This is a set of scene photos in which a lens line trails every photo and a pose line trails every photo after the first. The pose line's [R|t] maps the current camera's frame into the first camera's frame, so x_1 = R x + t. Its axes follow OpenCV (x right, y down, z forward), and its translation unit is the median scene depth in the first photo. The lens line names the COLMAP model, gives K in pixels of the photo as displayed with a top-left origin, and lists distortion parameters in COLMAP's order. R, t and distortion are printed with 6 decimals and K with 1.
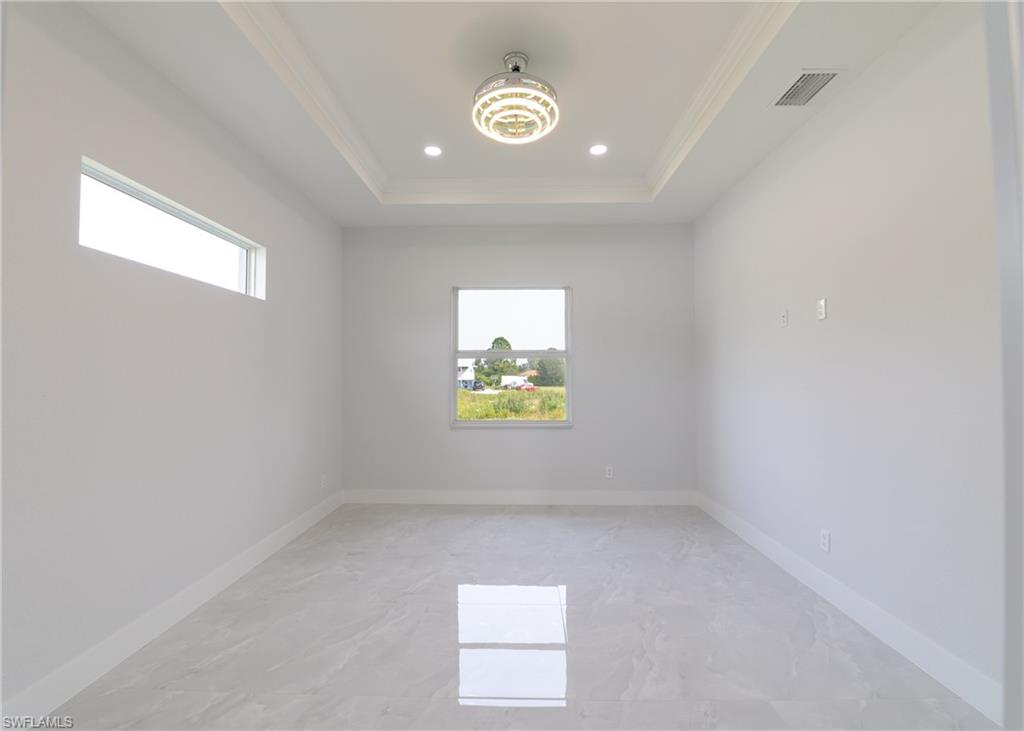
lens RADIAL K [[450.2, 0, 509.9], [0, 450.2, 367.8], [0, 0, 1]] dist [-0.017251, -0.001196]
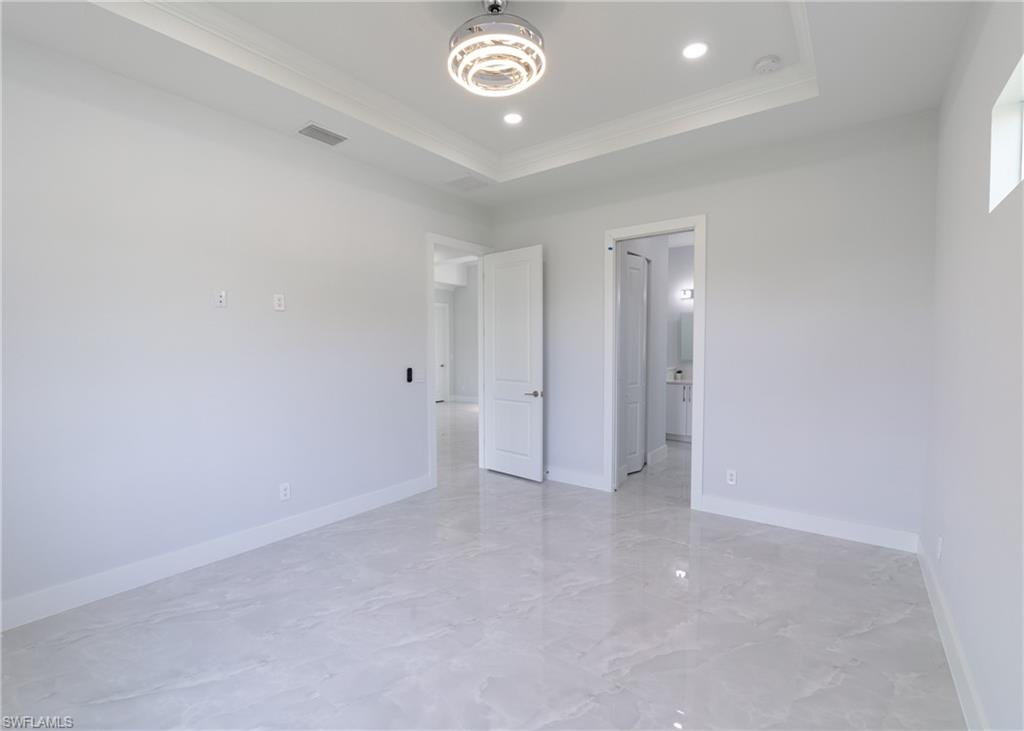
lens RADIAL K [[450.2, 0, 513.5], [0, 450.2, 366.0], [0, 0, 1]] dist [-0.017251, -0.001196]
pose [[-0.811743, -0.017928, 0.583740, -0.383776], [-0.006549, 0.999745, 0.021597, 0.007937], [-0.583978, 0.013708, -0.811654, 1.212827]]
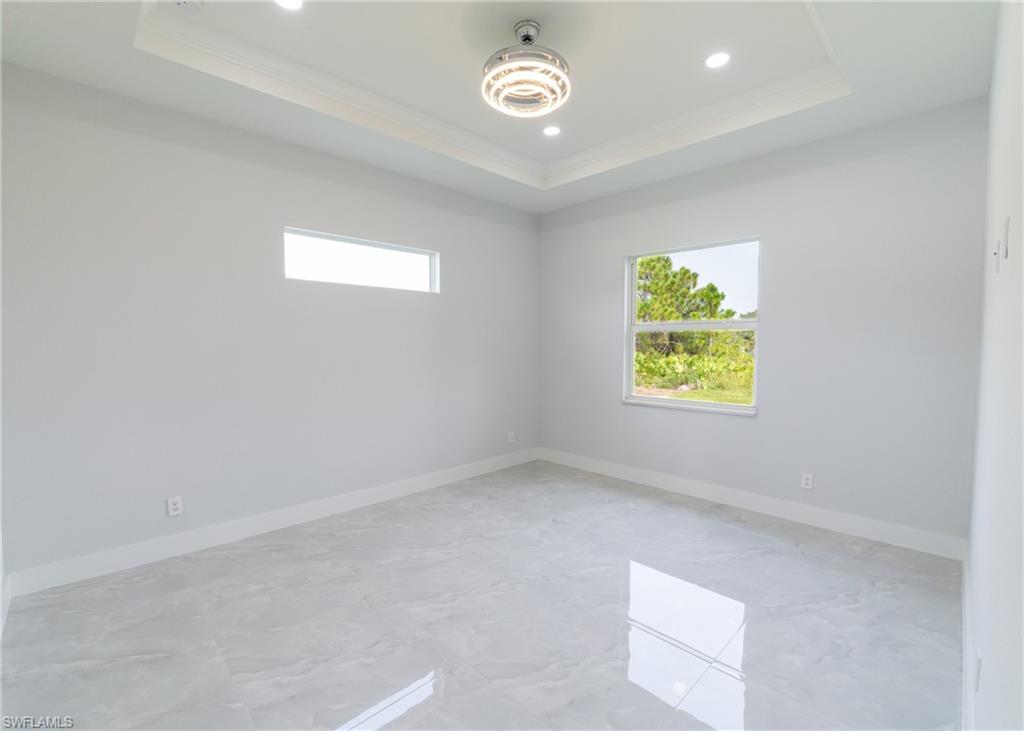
lens RADIAL K [[450.2, 0, 512.5], [0, 450.2, 365.5], [0, 0, 1]] dist [-0.017251, -0.001196]
pose [[0.714945, 0.035184, -0.698295, 0.493751], [0.014067, 0.997807, 0.064677, -0.018223], [0.699039, -0.056063, 0.712882, 0.179346]]
